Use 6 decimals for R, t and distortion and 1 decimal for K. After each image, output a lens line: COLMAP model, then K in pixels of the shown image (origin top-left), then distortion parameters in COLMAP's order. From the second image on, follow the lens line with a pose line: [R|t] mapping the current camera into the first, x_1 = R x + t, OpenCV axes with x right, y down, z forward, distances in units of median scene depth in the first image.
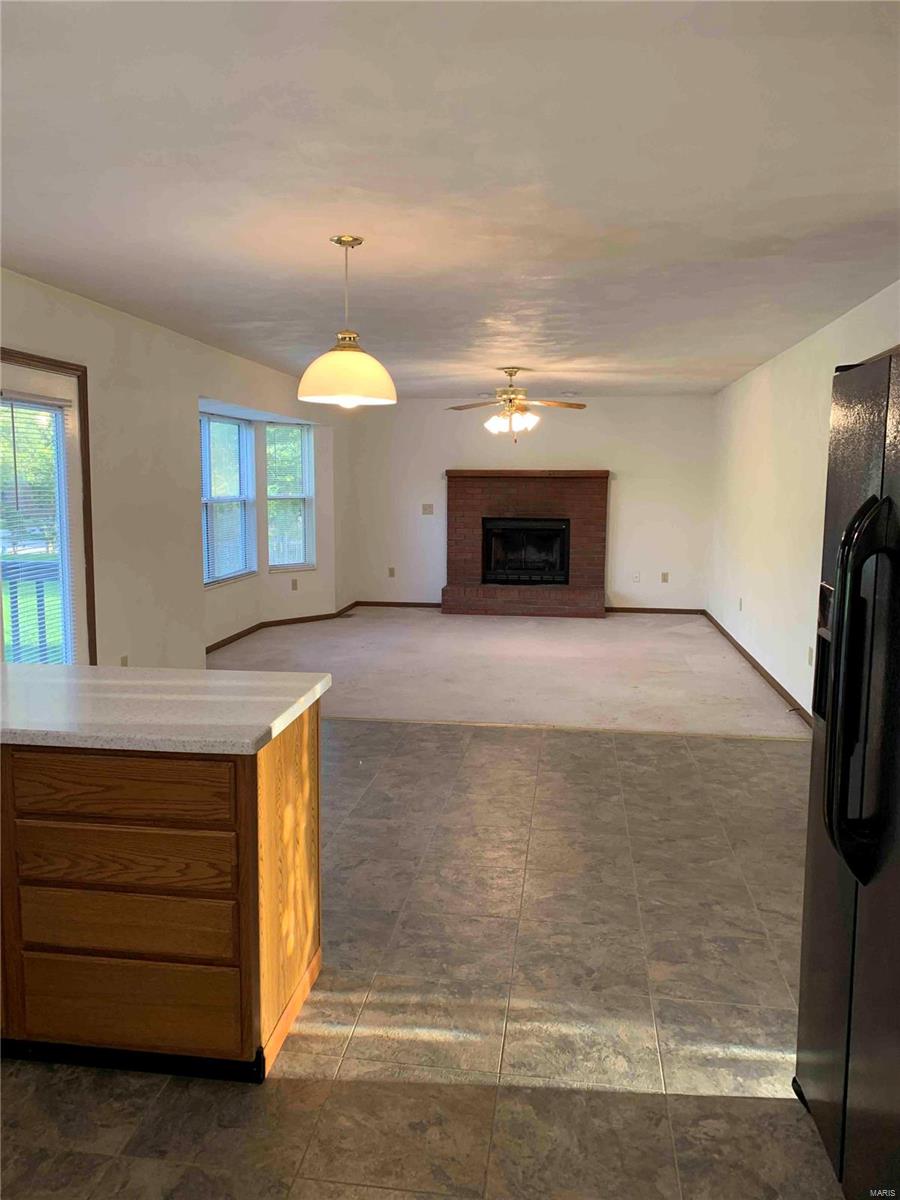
lens RADIAL K [[912.9, 0, 445.2], [0, 912.9, 595.8], [0, 0, 1]] dist [0.026642, -0.019243]
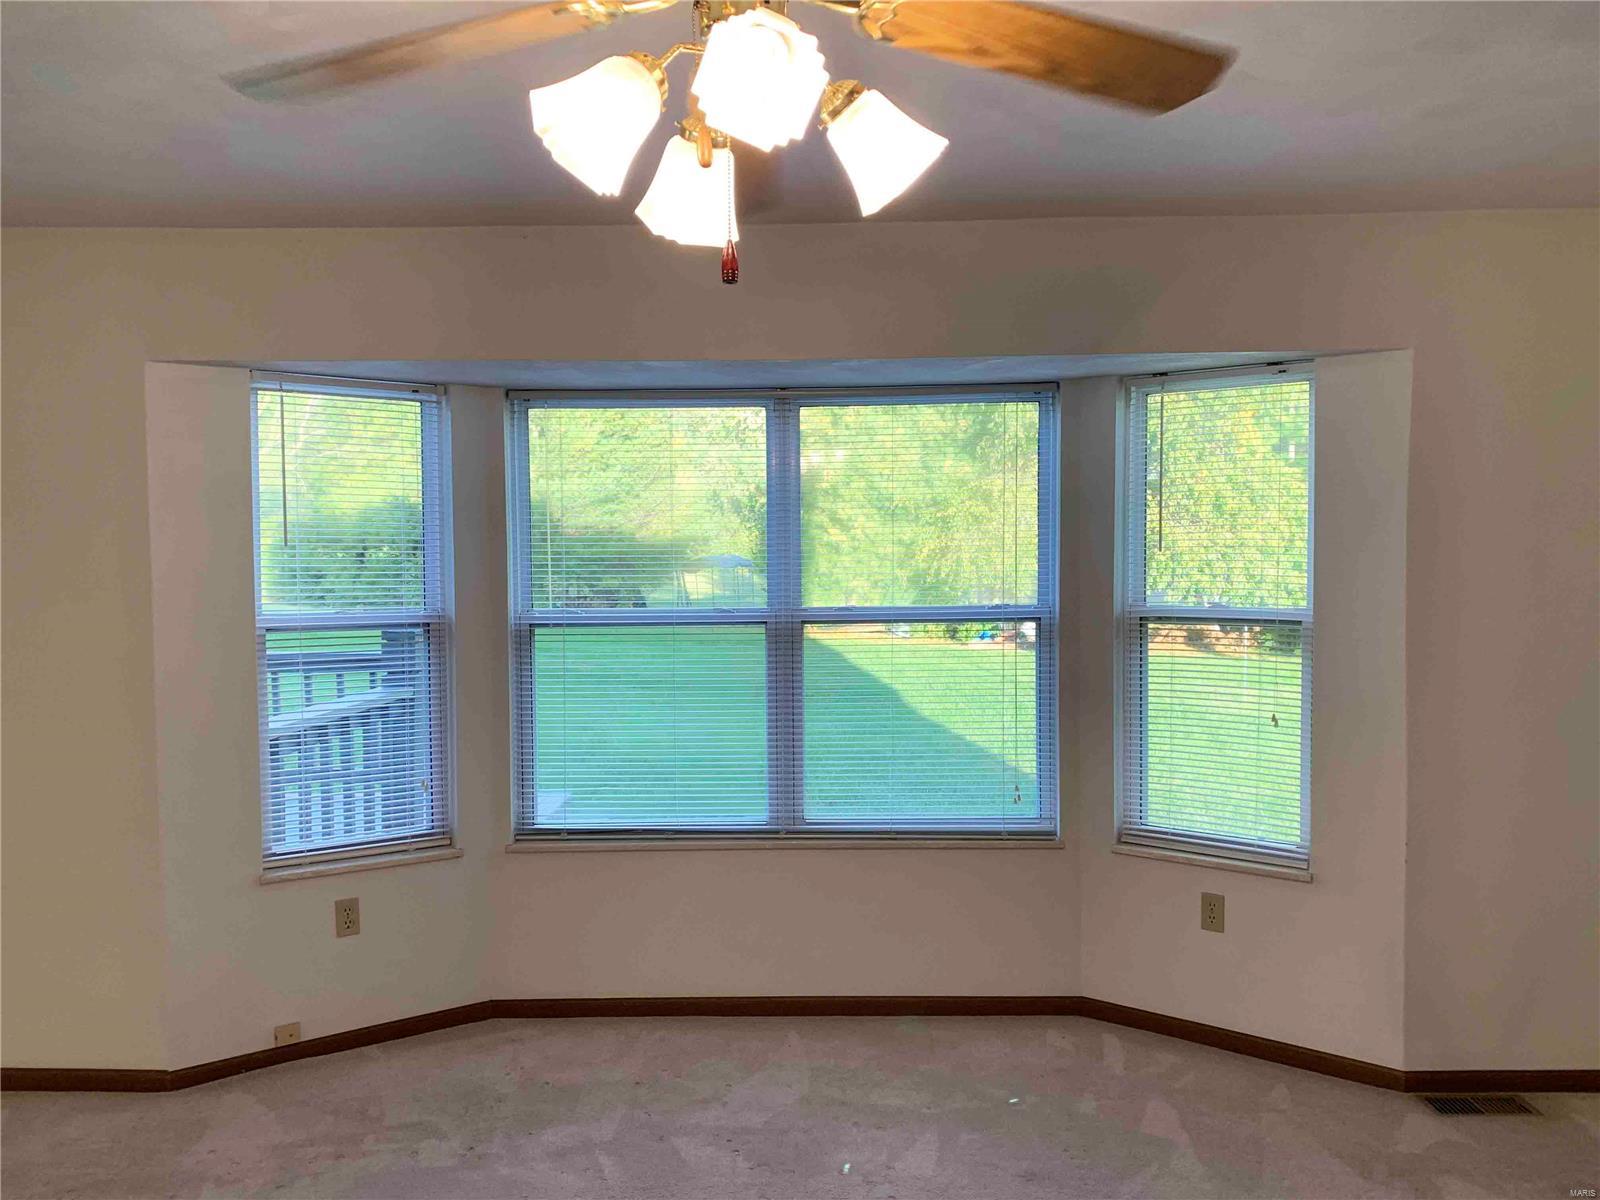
lens RADIAL K [[1217.1, 0, 798.6], [0, 1217.1, 604.5], [0, 0, 1]] dist [0.026642, -0.019243]
pose [[0.111871, 0.037291, -0.993023, 0.187245], [-0.114199, 0.993157, 0.024431, -0.095591], [0.987139, 0.110669, 0.115364, 0.749611]]
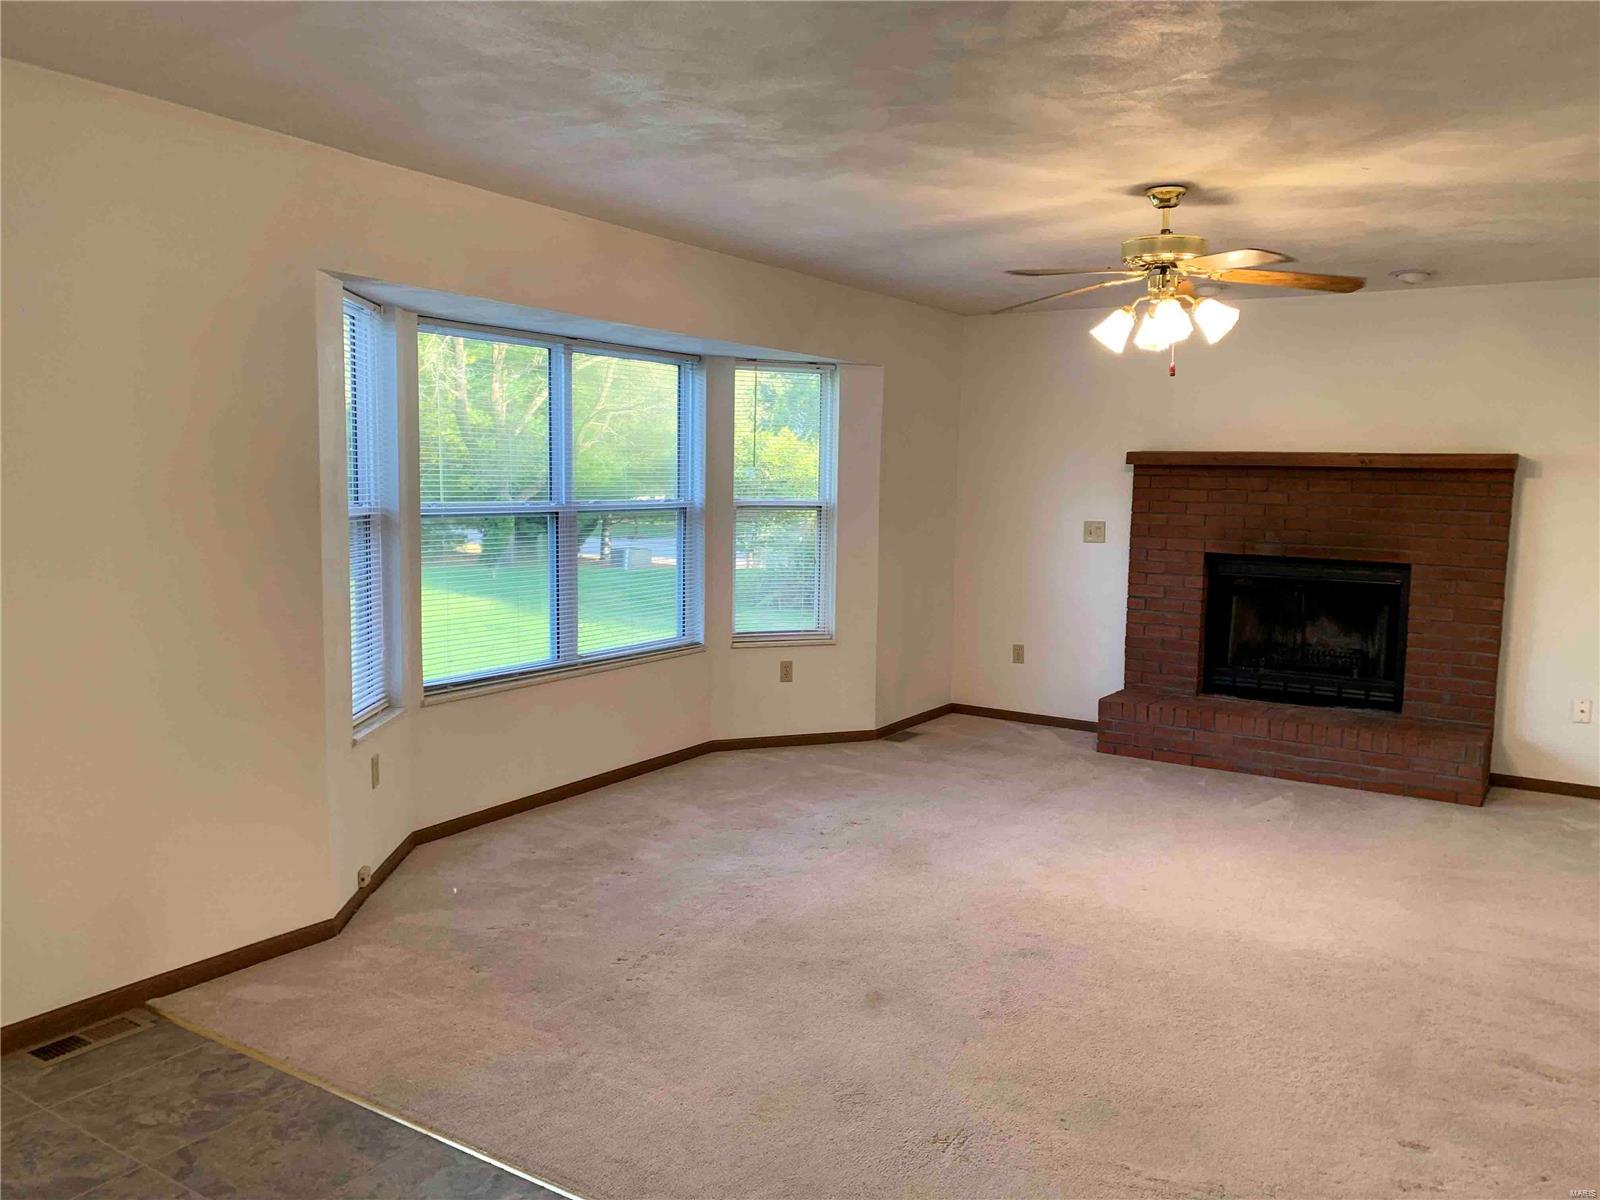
lens RADIAL K [[1217.1, 0, 807.1], [0, 1217.1, 603.5], [0, 0, 1]] dist [0.026642, -0.019243]
pose [[0.909193, 0.056630, -0.412506, 0.116434], [-0.065407, 0.997833, -0.007177, -0.042659], [0.411205, 0.033506, 0.910927, 0.348404]]
